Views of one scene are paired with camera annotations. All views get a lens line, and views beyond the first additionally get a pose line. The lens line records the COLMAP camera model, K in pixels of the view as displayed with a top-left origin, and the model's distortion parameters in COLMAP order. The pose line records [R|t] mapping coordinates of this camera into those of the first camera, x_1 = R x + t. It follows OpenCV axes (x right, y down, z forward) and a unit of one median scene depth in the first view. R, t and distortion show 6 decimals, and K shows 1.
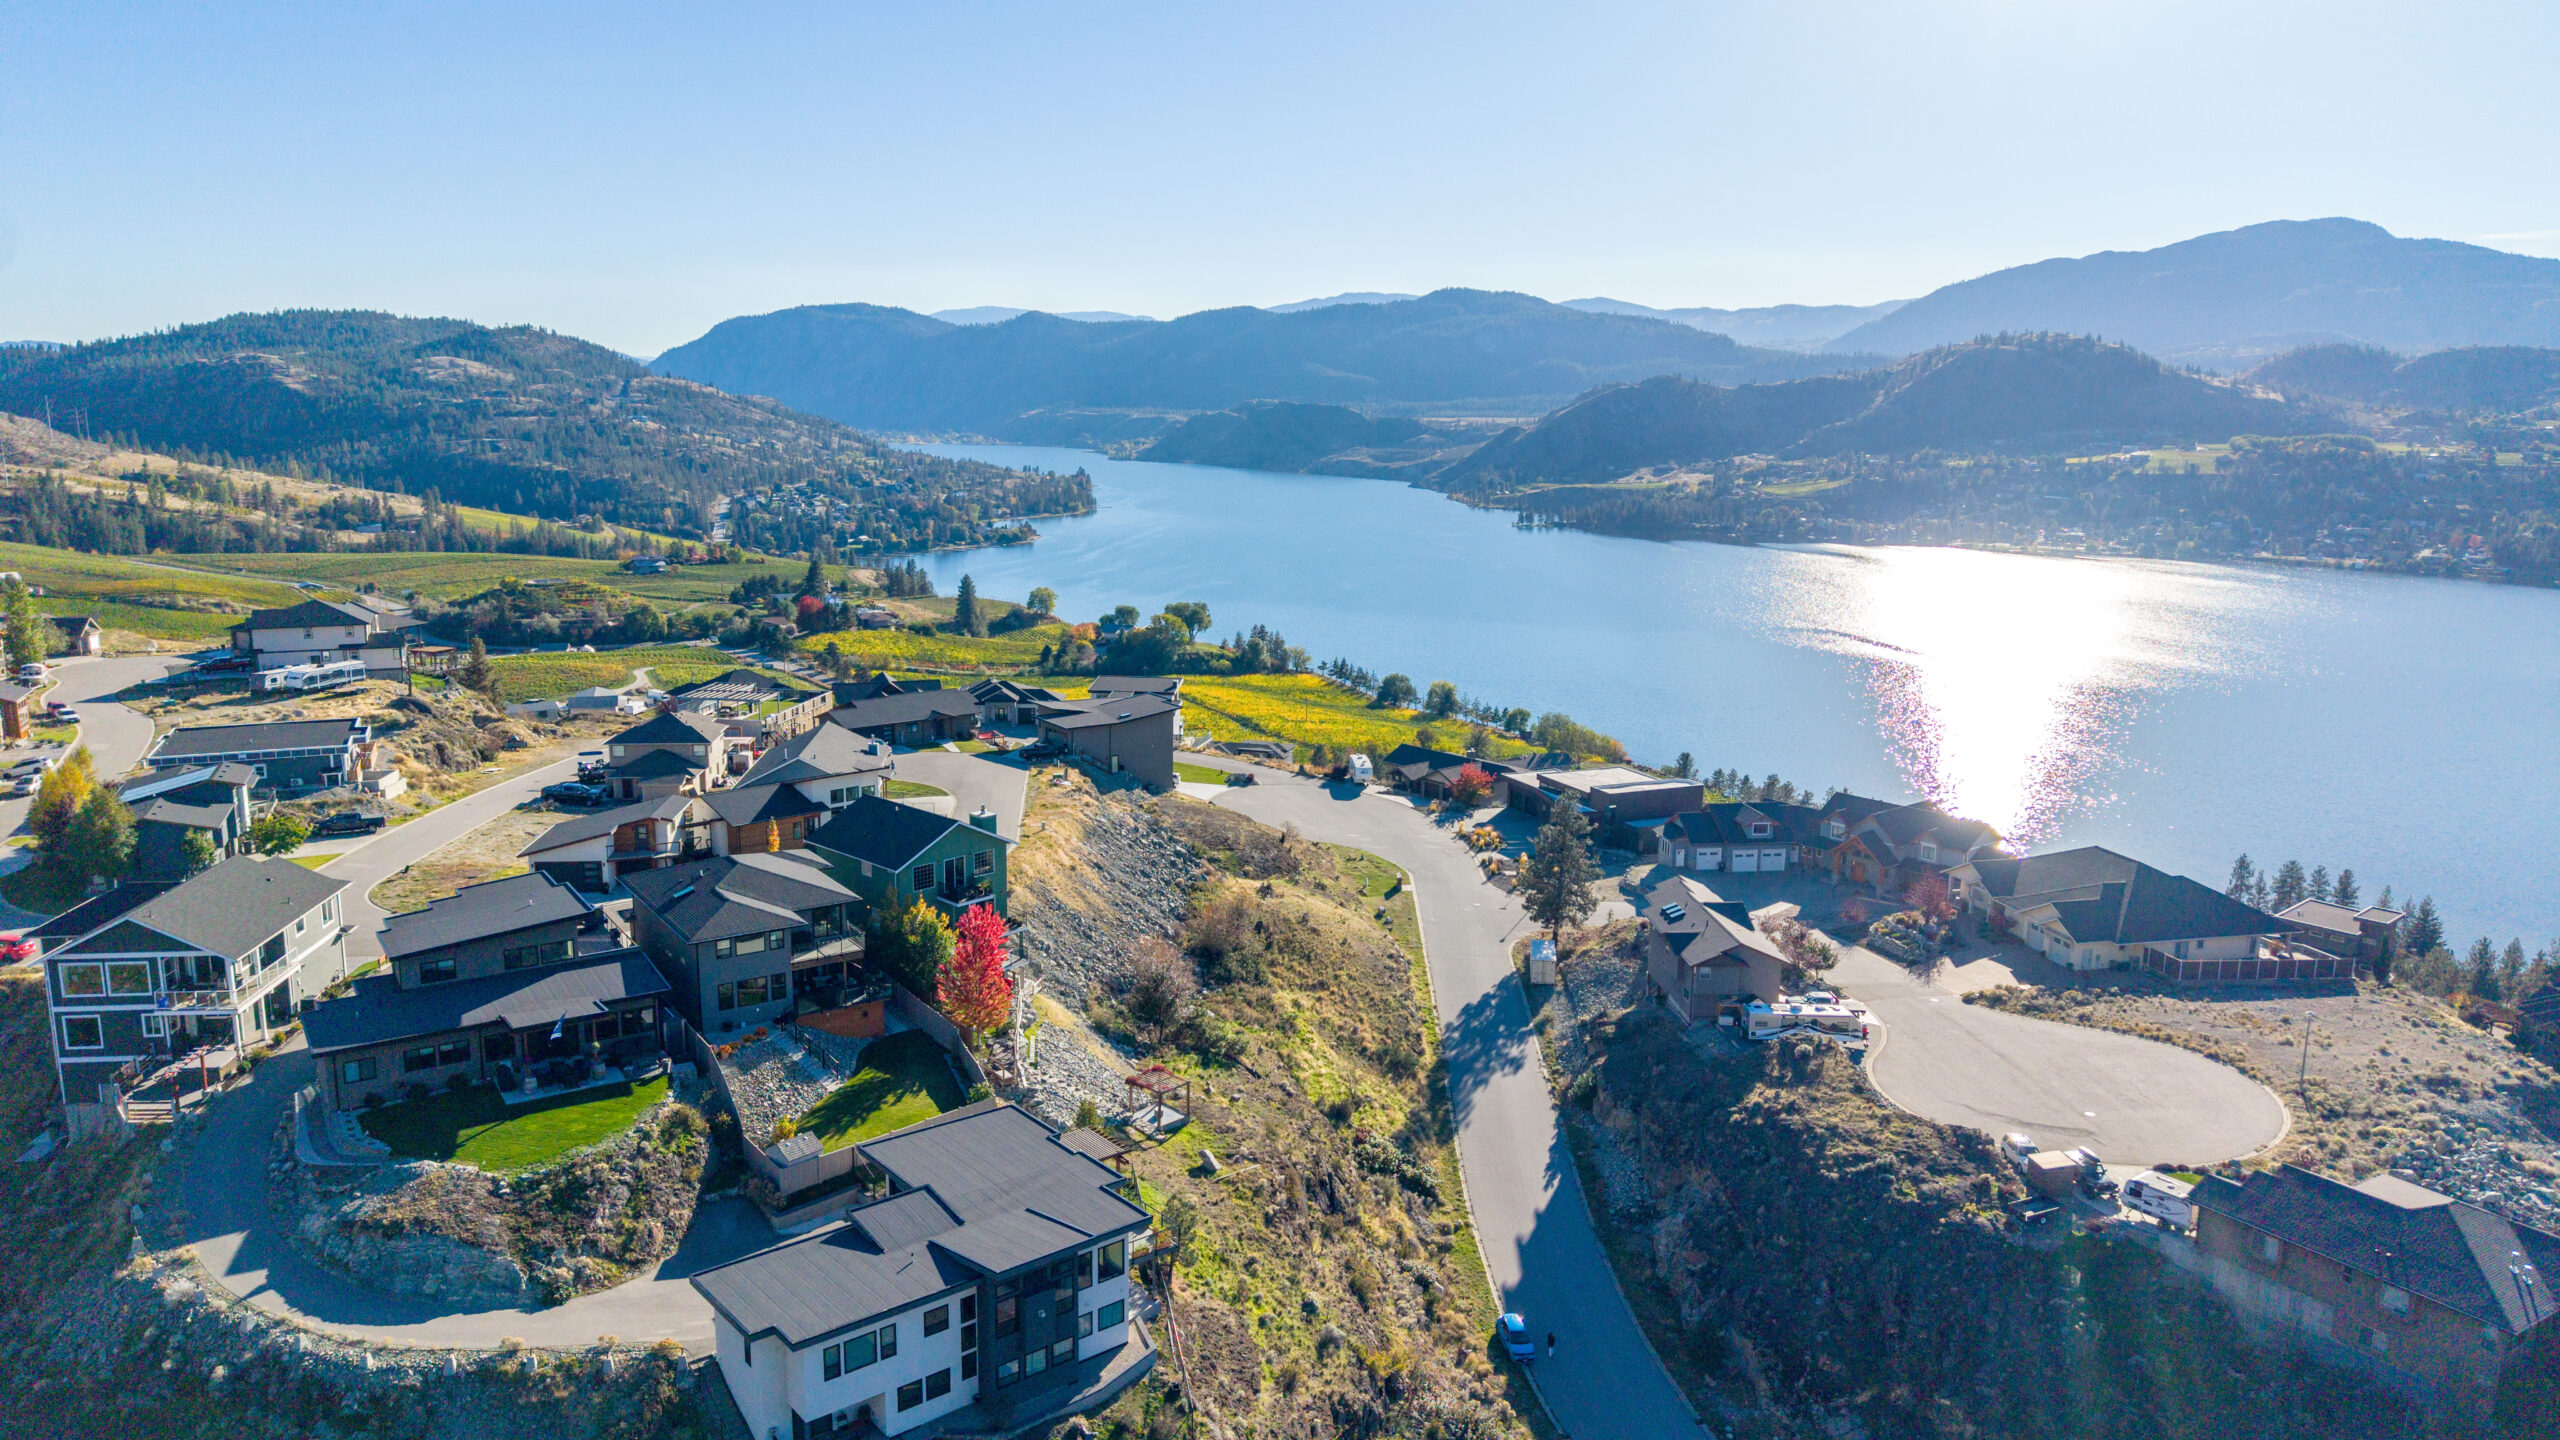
lens RADIAL K [[1710.6, 0, 1275.5], [0, 1710.6, 717.0], [0, 0, 1]] dist [0.041695, -0.047978]
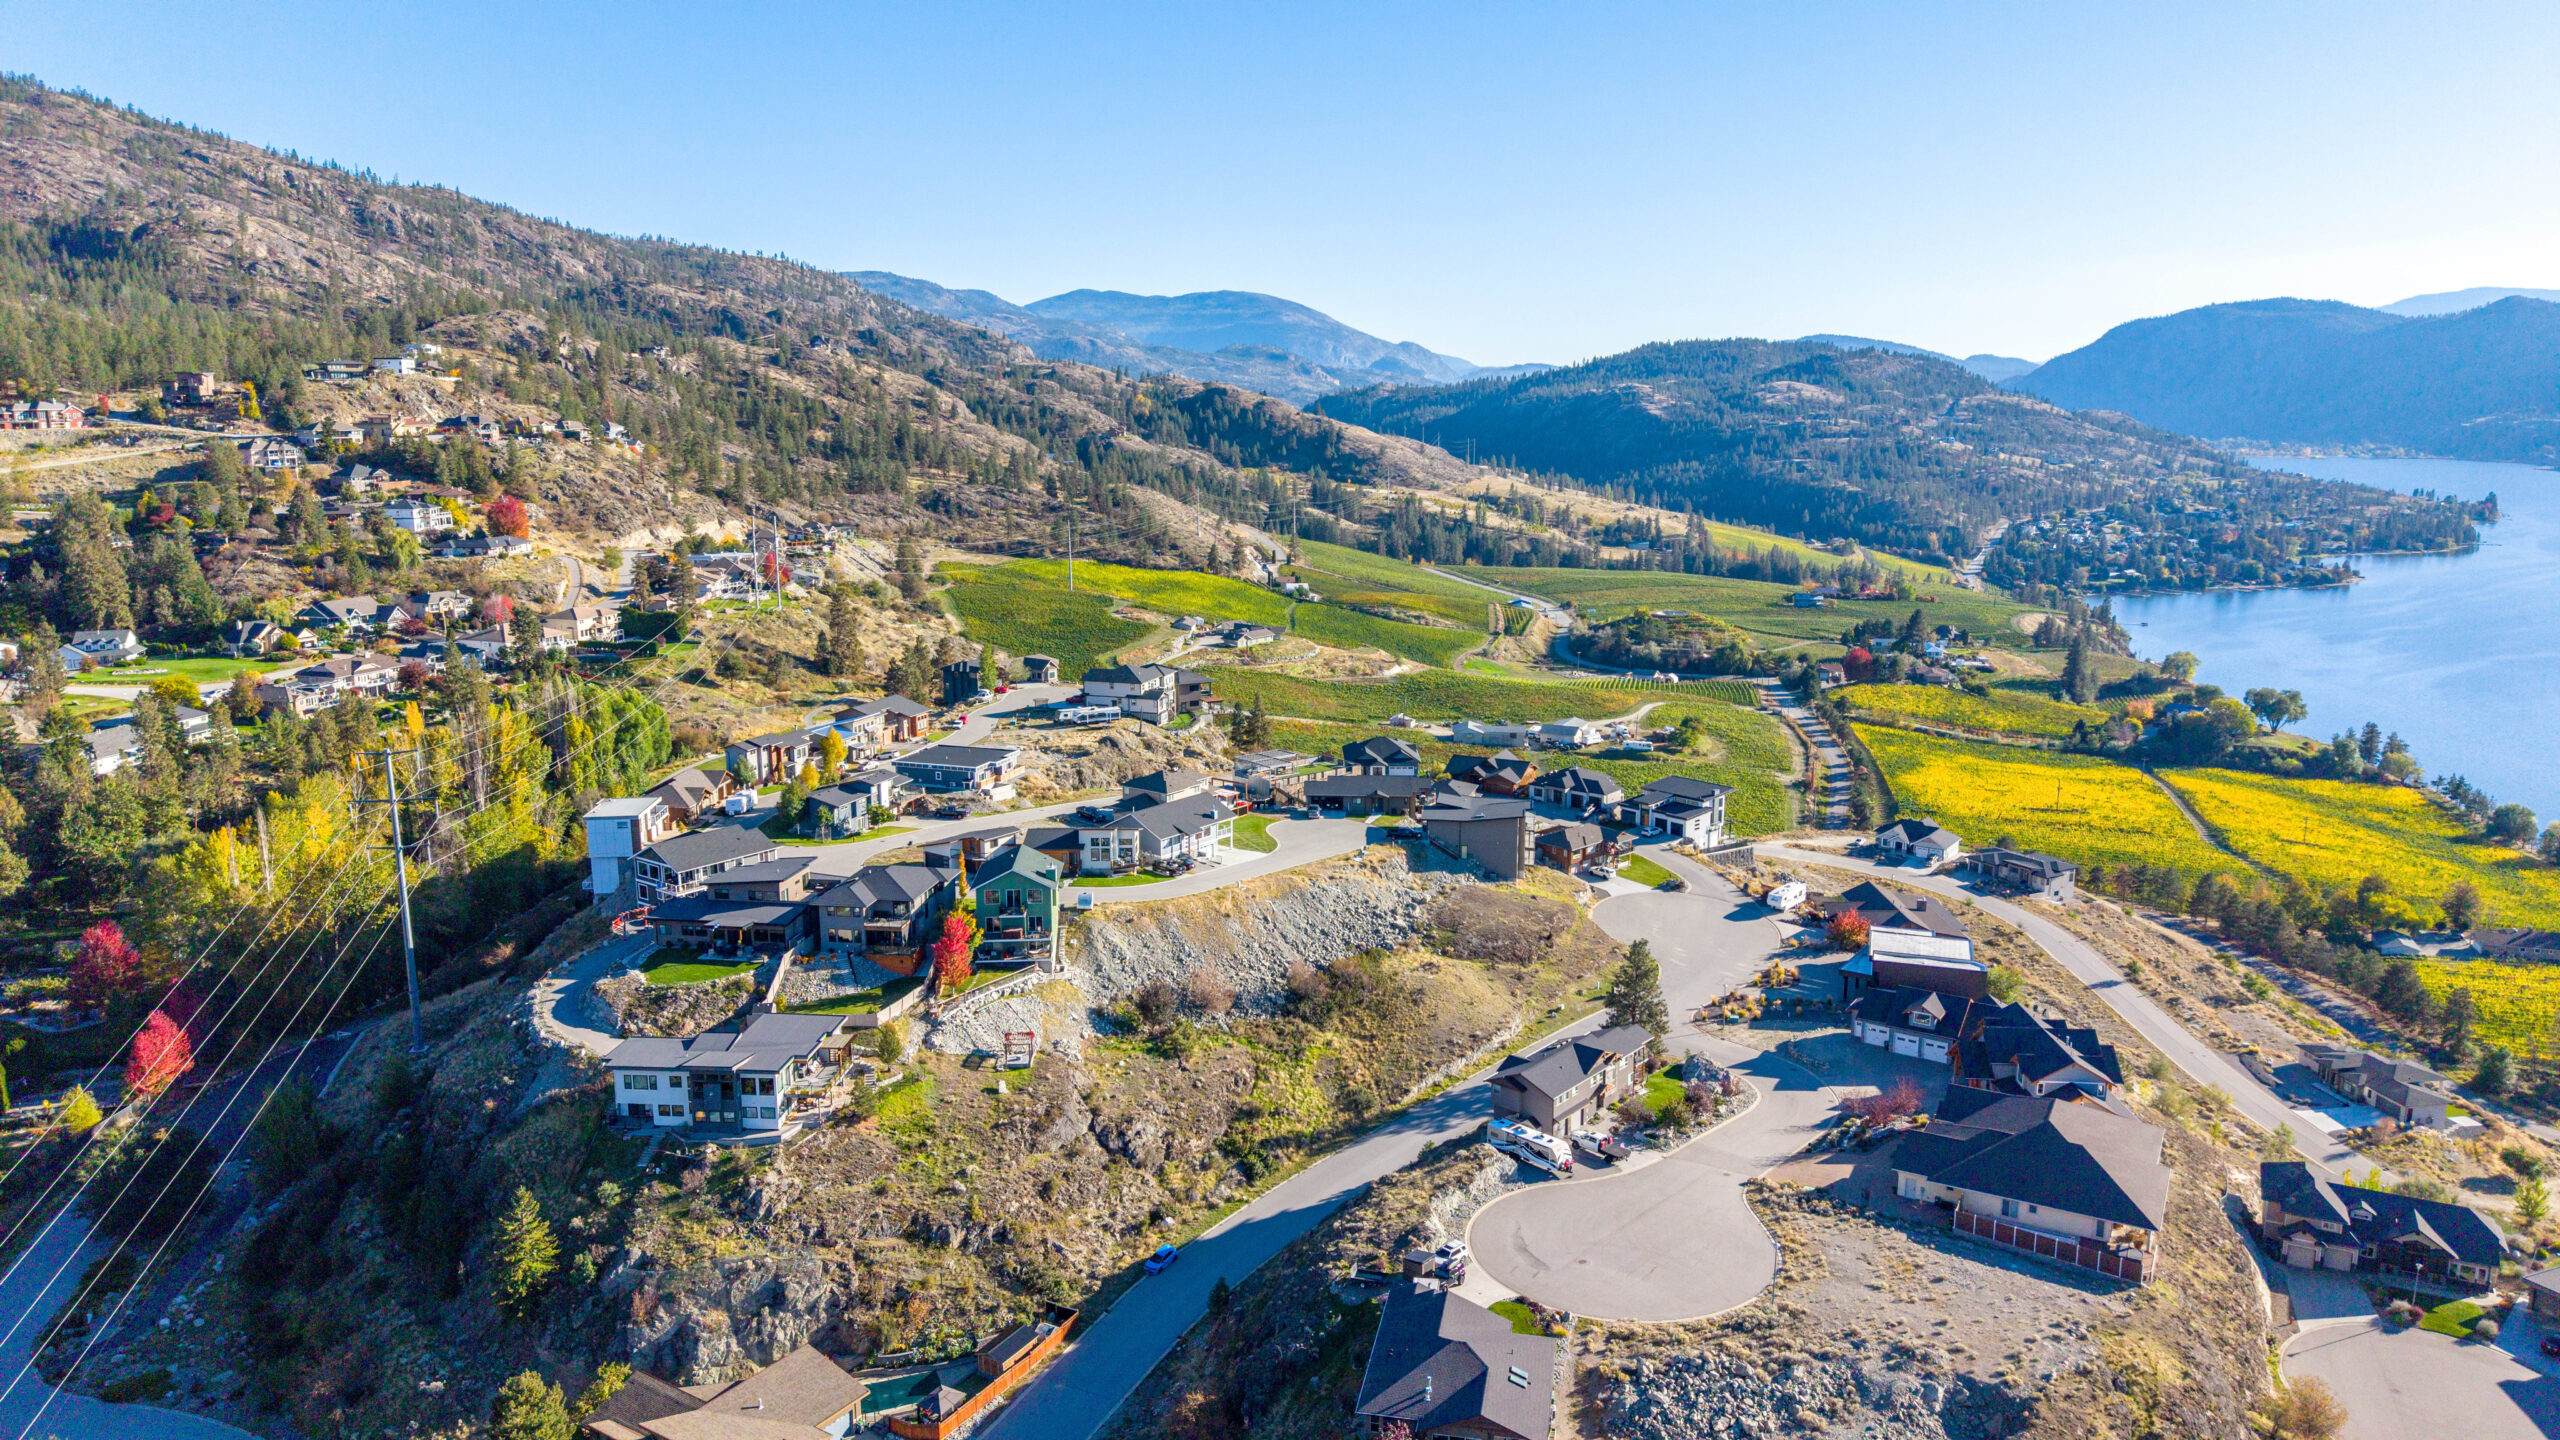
lens RADIAL K [[1710.6, 0, 1275.5], [0, 1710.6, 717.0], [0, 0, 1]] dist [0.041695, -0.047978]
pose [[0.722193, 0.114985, -0.682068, 0.196358], [-0.116507, 0.992219, 0.043910, -0.033196], [0.681809, 0.047754, 0.729970, -0.013923]]
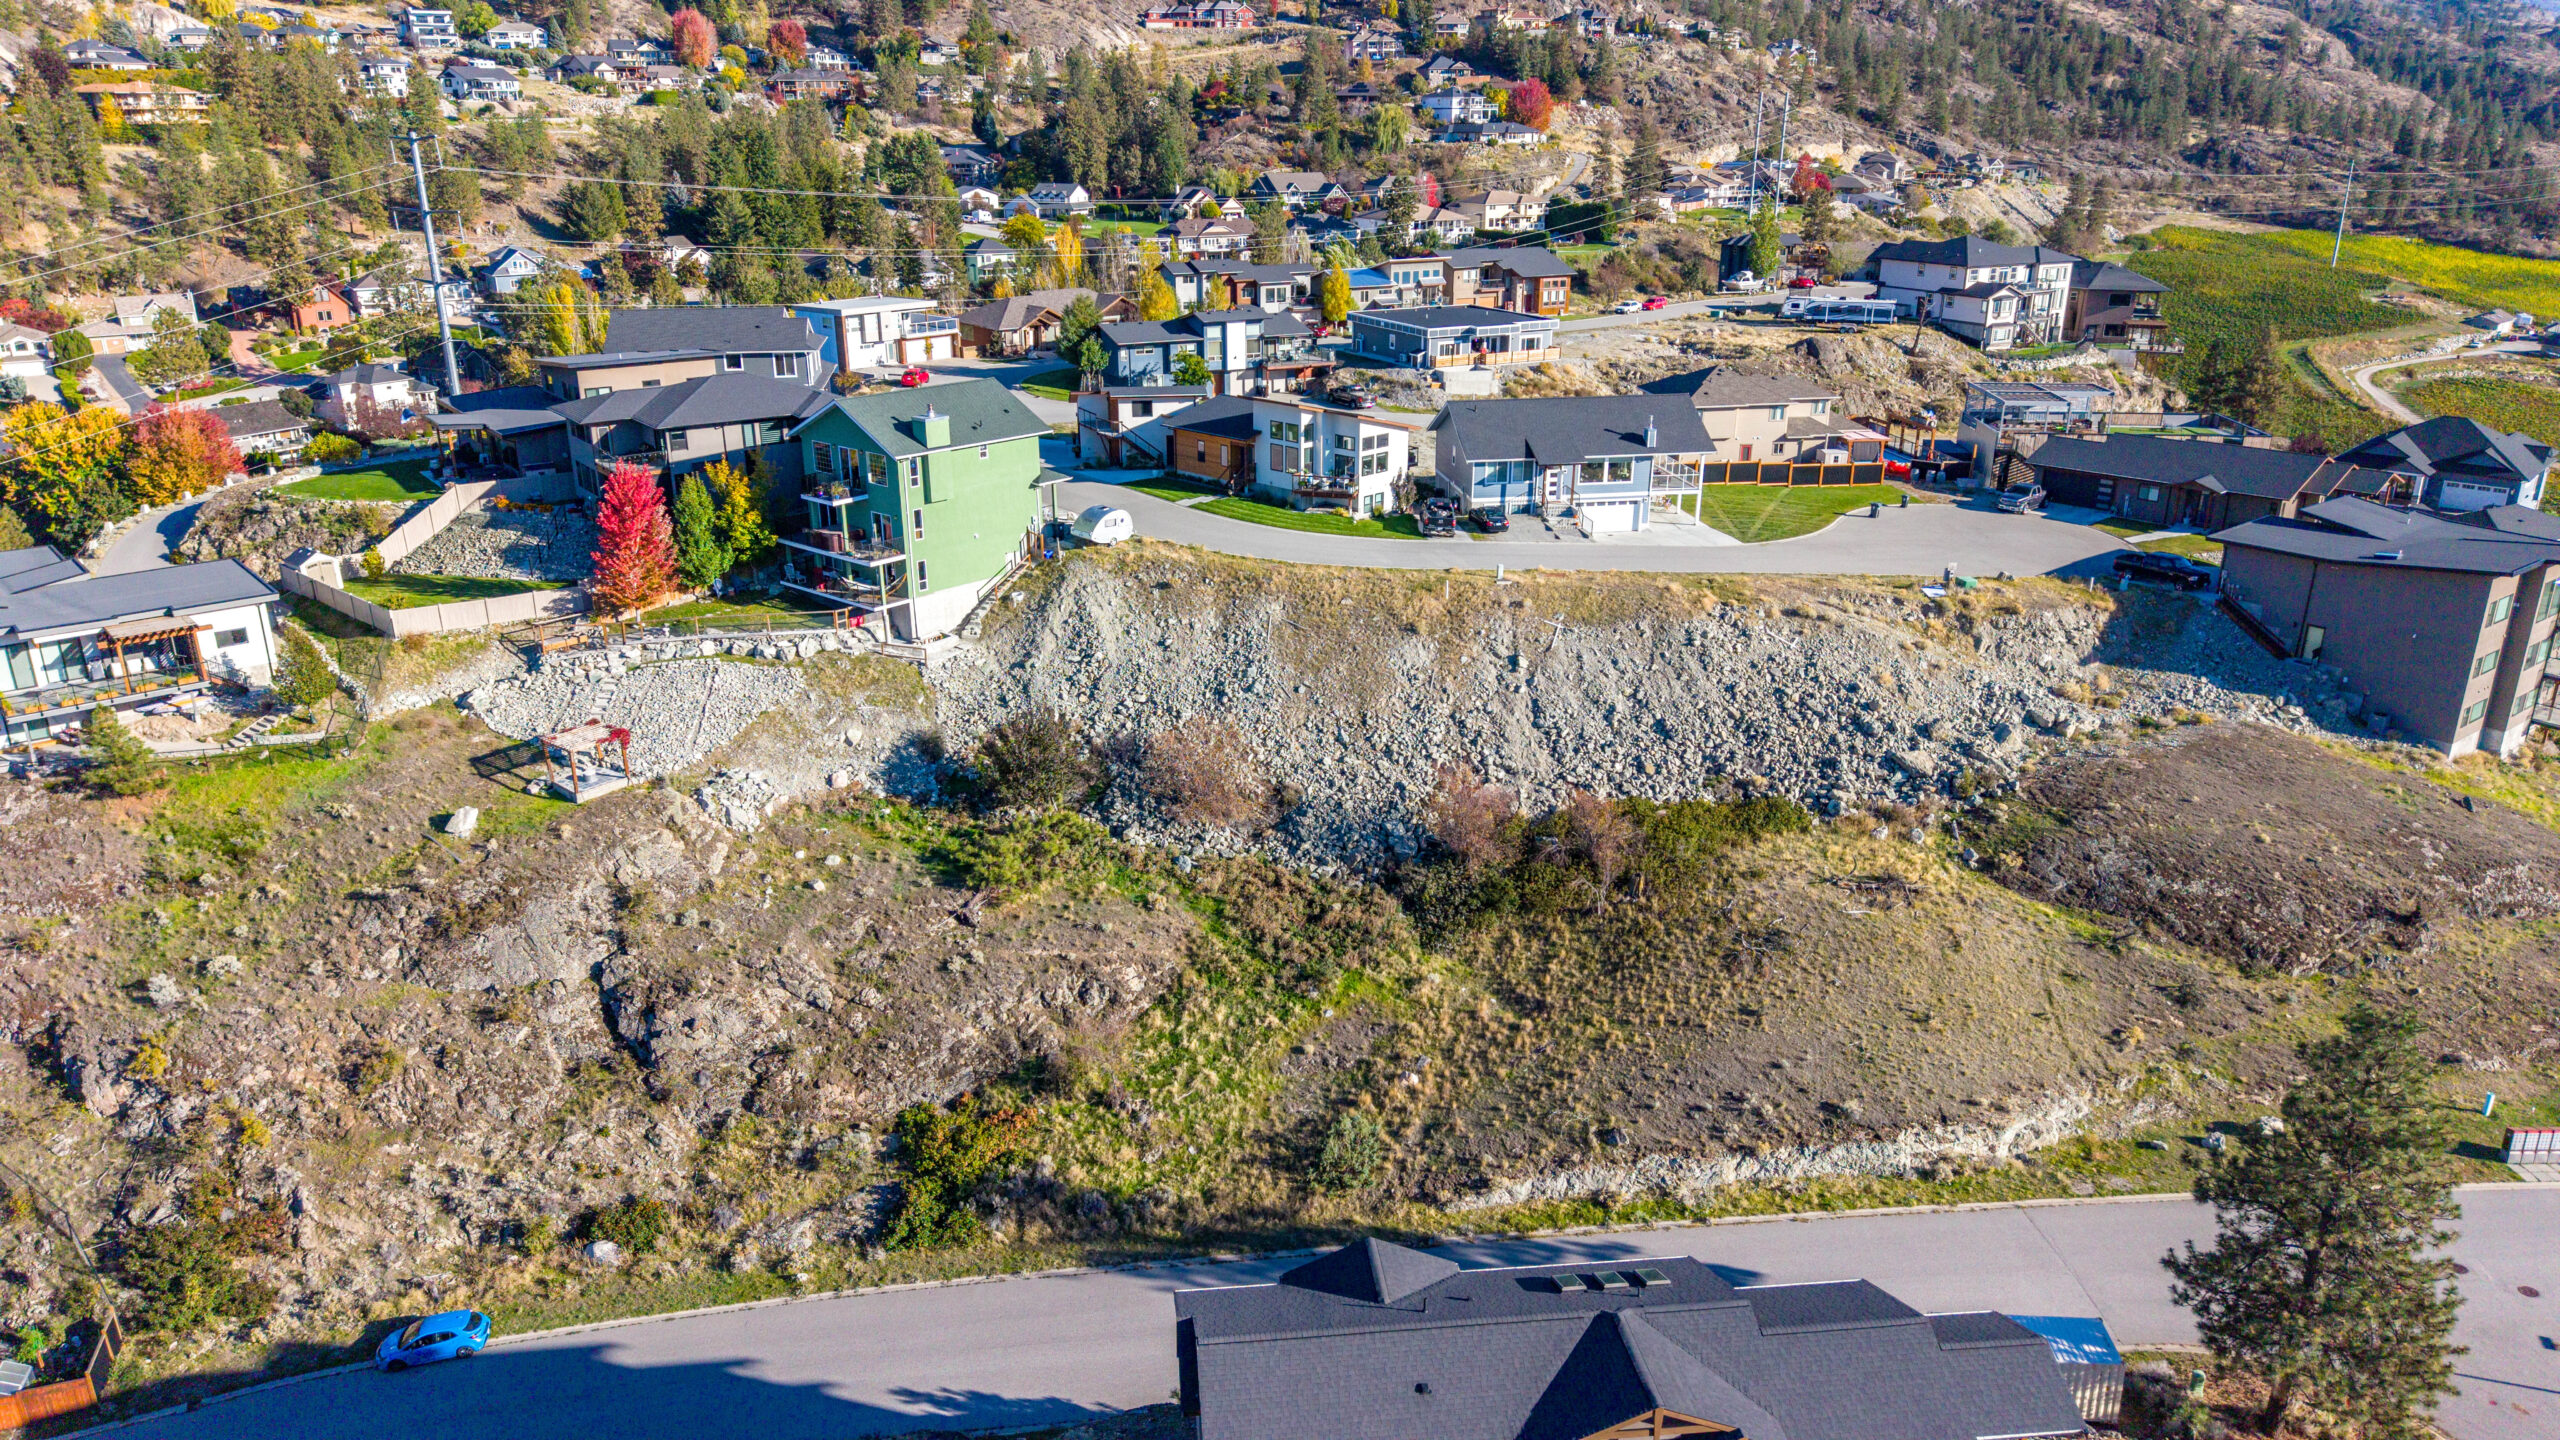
lens RADIAL K [[1710.6, 0, 1275.5], [0, 1710.6, 717.0], [0, 0, 1]] dist [0.041695, -0.047978]
pose [[0.043927, 0.323377, -0.945250, 0.106836], [-0.184052, 0.932588, 0.310491, -0.014906], [0.981934, 0.160337, 0.100484, 0.193304]]
